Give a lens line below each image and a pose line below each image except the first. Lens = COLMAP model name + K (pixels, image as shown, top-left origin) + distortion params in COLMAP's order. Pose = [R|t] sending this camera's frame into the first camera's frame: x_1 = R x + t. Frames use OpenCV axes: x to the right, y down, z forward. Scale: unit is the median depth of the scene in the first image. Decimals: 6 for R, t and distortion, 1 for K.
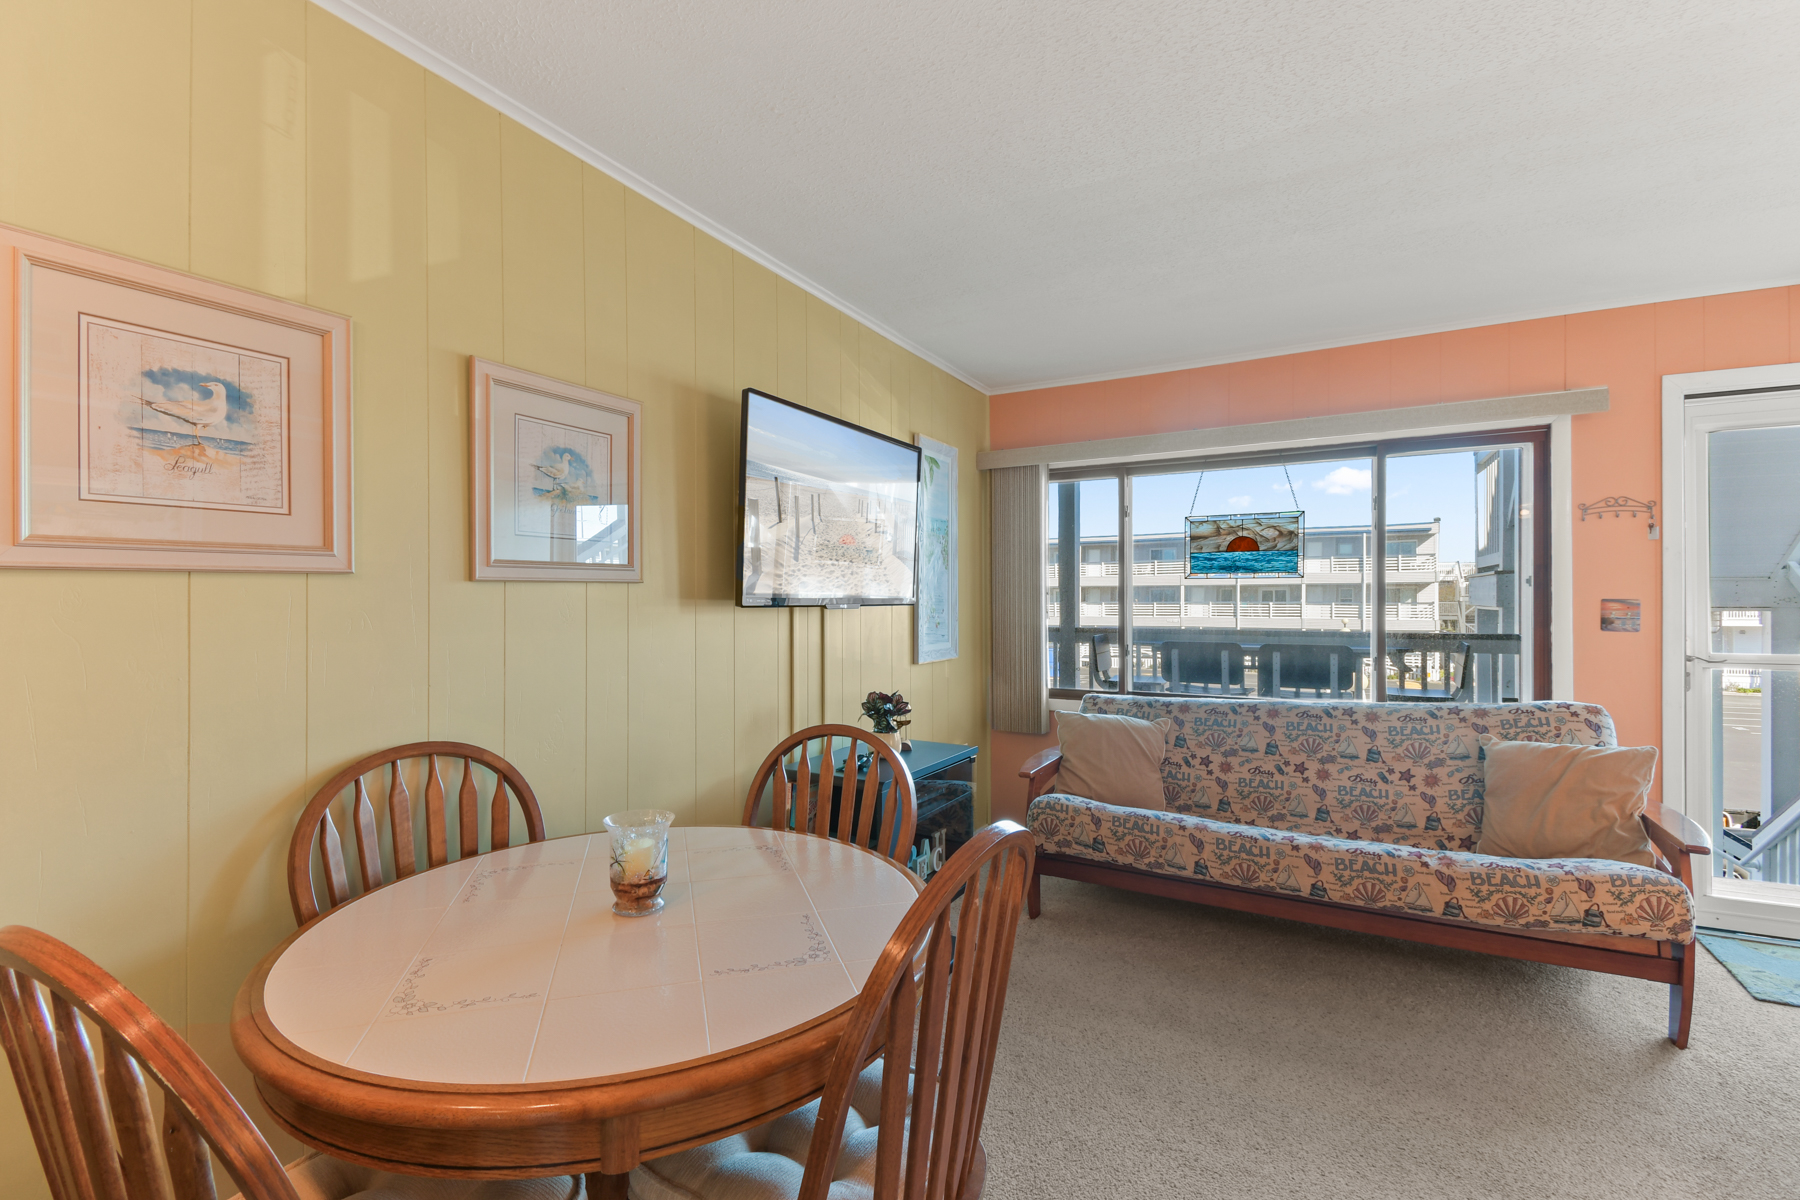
lens RADIAL K [[808.3, 0, 884.0], [0, 808.3, 599.4], [0, 0, 1]] dist [0.050808, -0.029004]
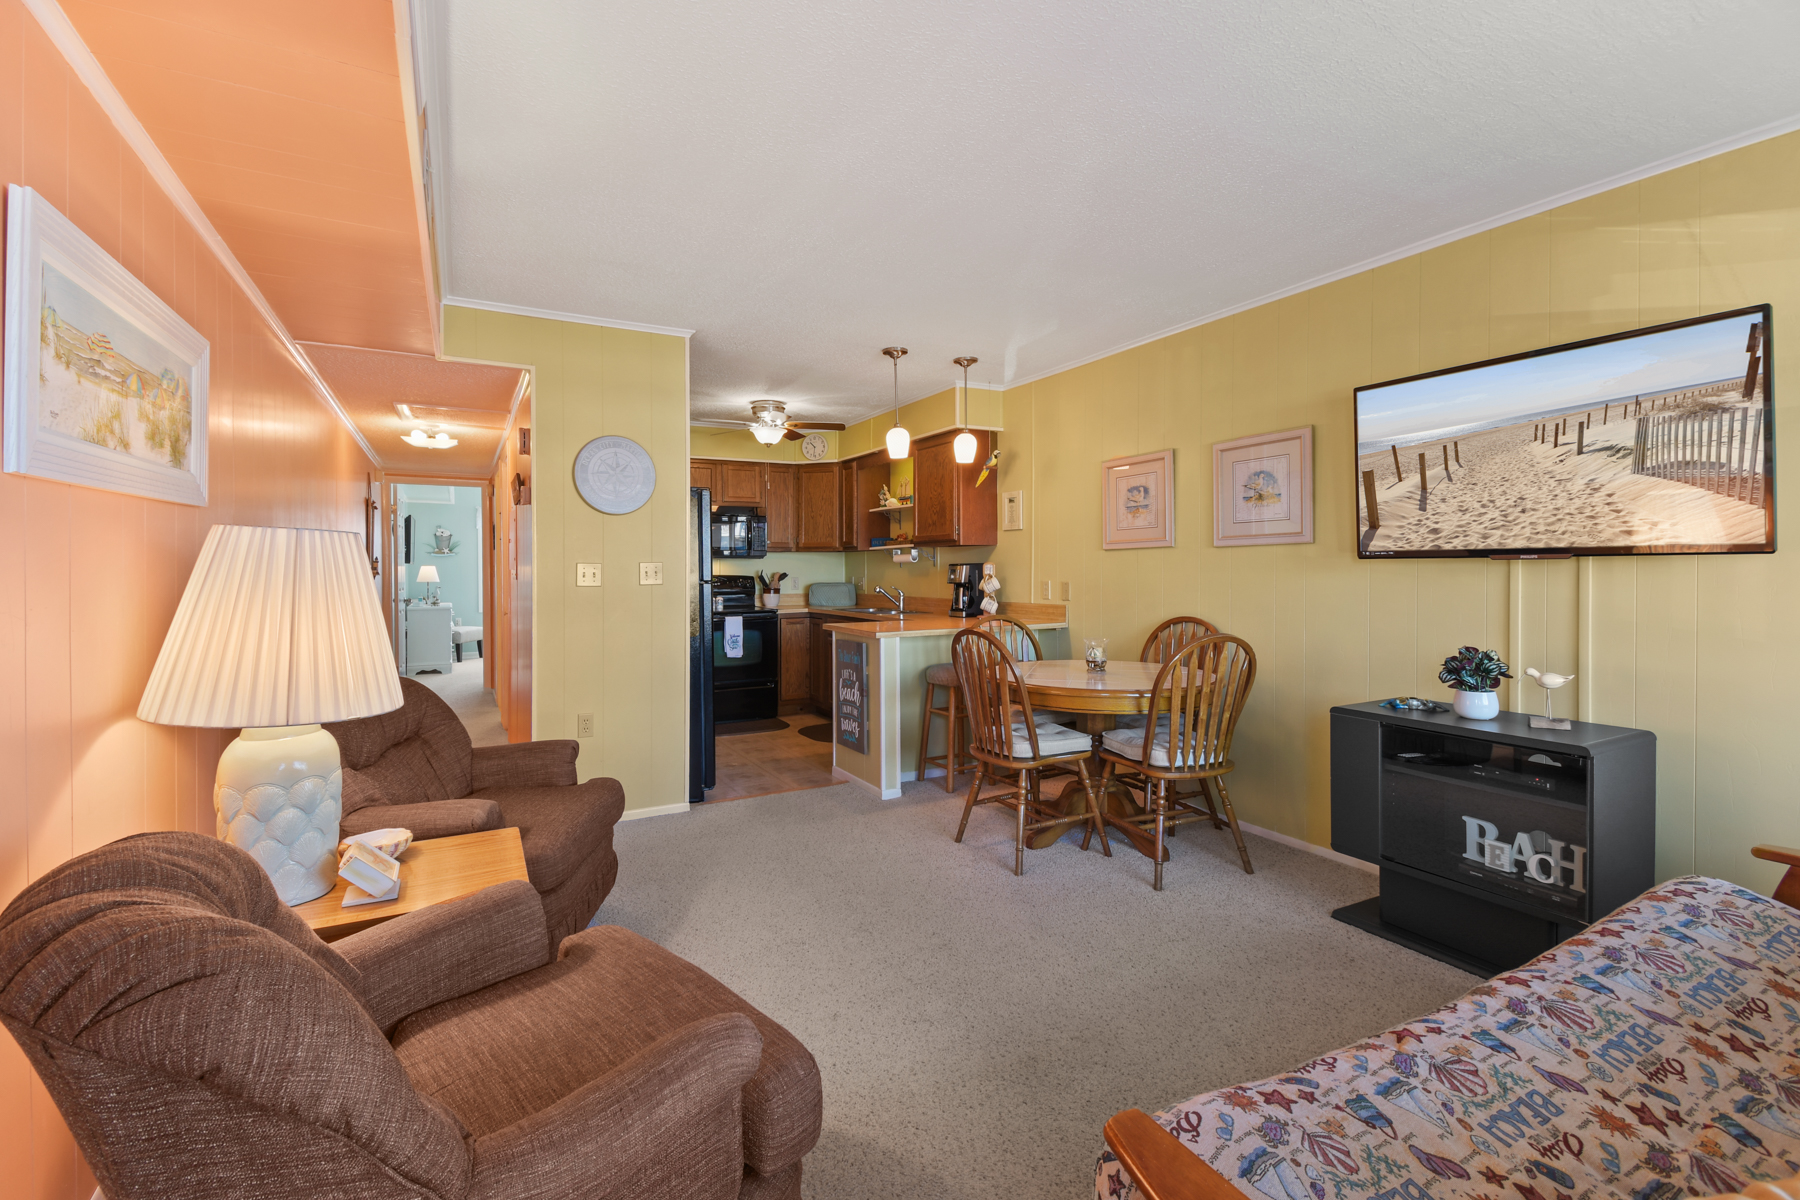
lens RADIAL K [[802.8, 0, 874.1], [0, 802.8, 572.7], [0, 0, 1]] dist [0.026932, -0.015692]
pose [[-0.550750, 0.007427, -0.834637, 1.047471], [0.005599, 0.999971, 0.005204, 0.016836], [0.834651, -0.001807, -0.550776, 0.845416]]
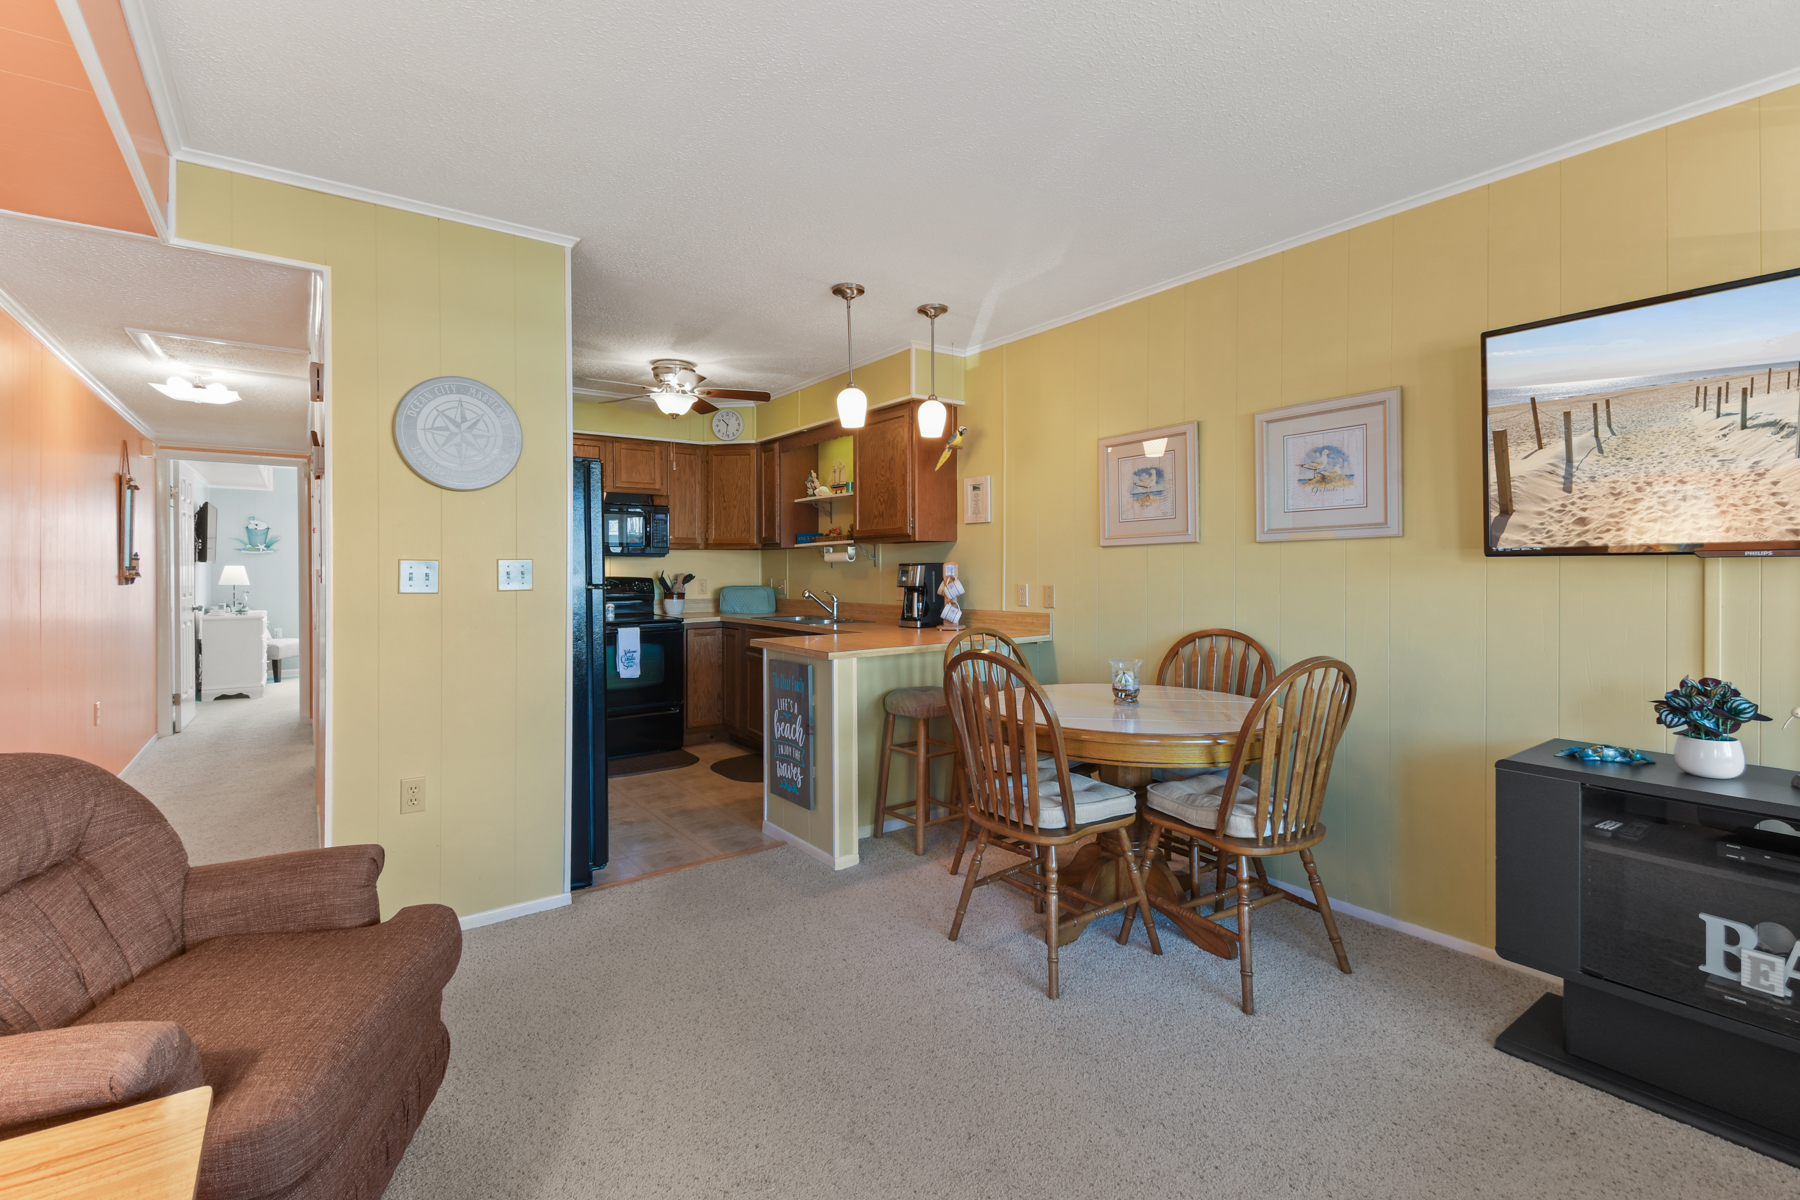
lens RADIAL K [[800.2, 0, 882.7], [0, 800.2, 575.2], [0, 0, 1]] dist [0.043429, -0.023757]
pose [[-0.424738, 0.008014, -0.905281, 0.817074], [0.003998, 0.999968, 0.006976, 0.018509], [0.905307, -0.000656, -0.424757, 0.600469]]
